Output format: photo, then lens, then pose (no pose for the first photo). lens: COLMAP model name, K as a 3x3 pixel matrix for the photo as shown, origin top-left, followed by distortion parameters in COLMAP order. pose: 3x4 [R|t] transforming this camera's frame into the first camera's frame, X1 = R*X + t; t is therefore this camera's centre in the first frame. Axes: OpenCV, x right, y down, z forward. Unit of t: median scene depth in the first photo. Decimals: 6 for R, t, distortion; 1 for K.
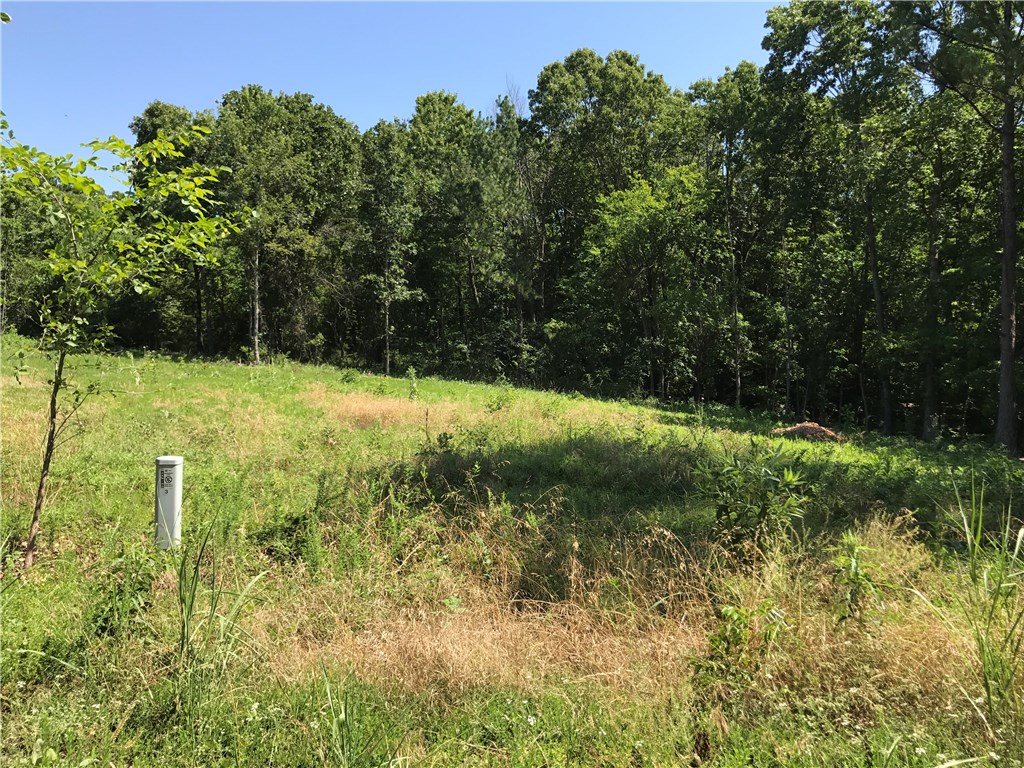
lens RADIAL K [[828.6, 0, 512.2], [0, 828.6, 372.8], [0, 0, 1]] dist [0.012836, -0.034647]
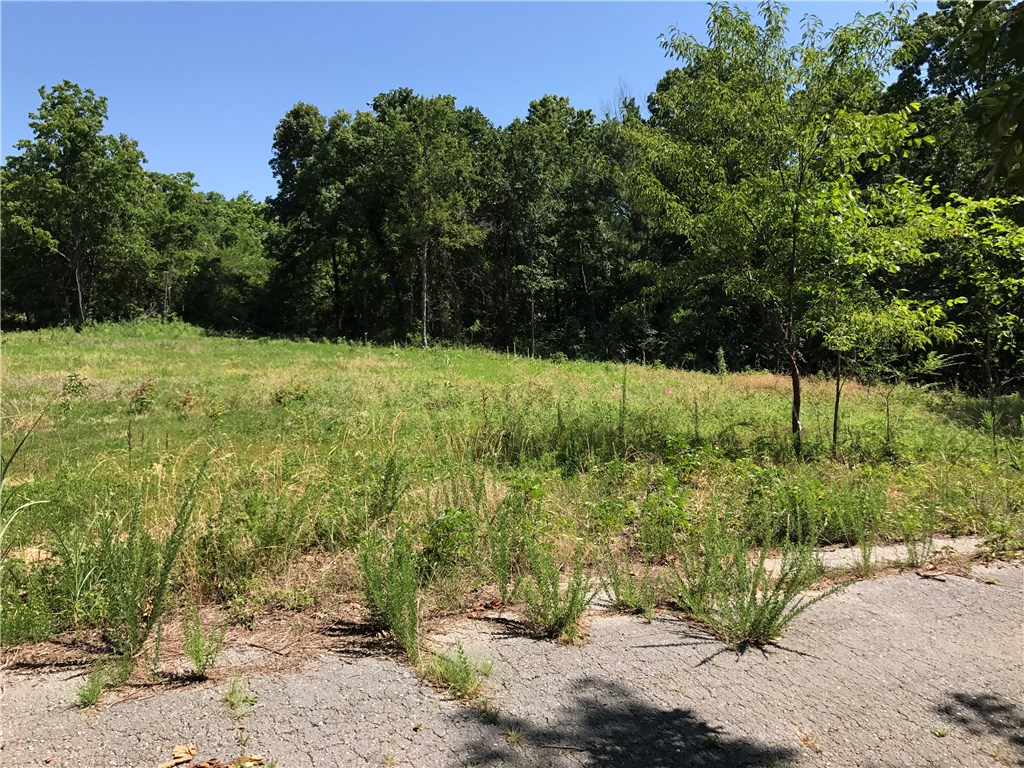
lens RADIAL K [[823.9, 0, 507.9], [0, 823.9, 373.5], [0, 0, 1]] dist [0.018031, -0.024460]
pose [[0.999883, -0.005105, 0.014398, -0.194293], [0.004830, 0.999806, 0.019082, 0.001783], [-0.014493, -0.019010, 0.999714, -0.074801]]
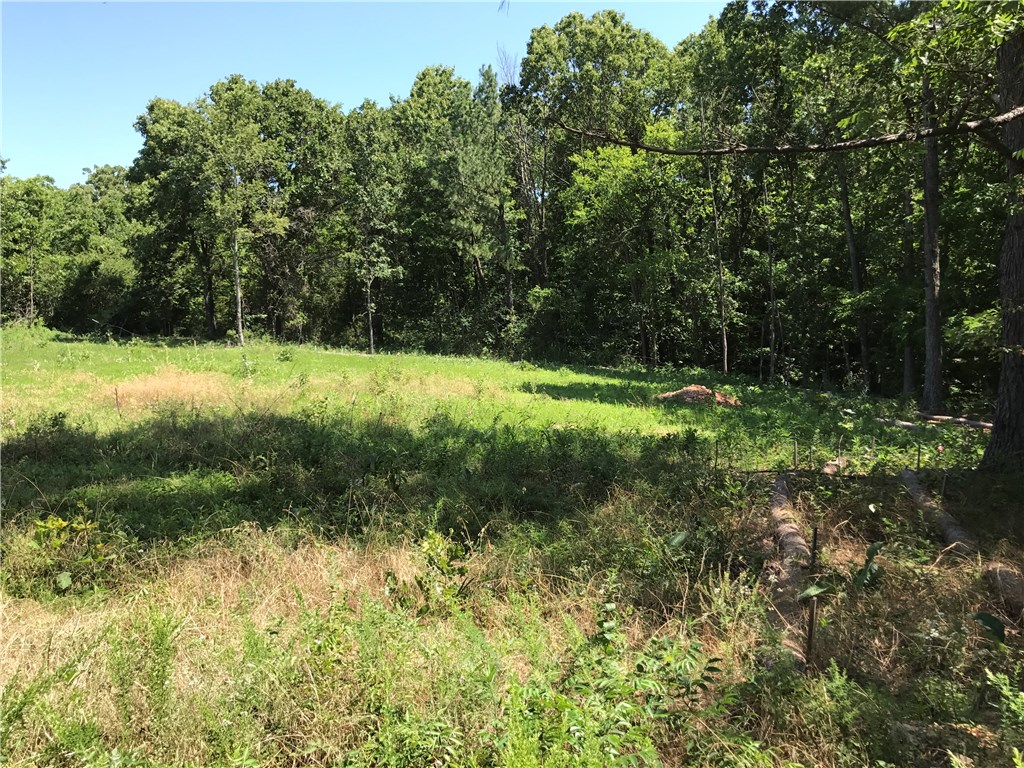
lens RADIAL K [[828.6, 0, 511.1], [0, 828.6, 369.5], [0, 0, 1]] dist [0.012836, -0.034647]
pose [[0.990390, -0.035125, -0.133770, 0.148744], [0.039257, 0.998826, 0.028376, 0.002199], [0.132617, -0.033355, 0.990606, 0.013772]]
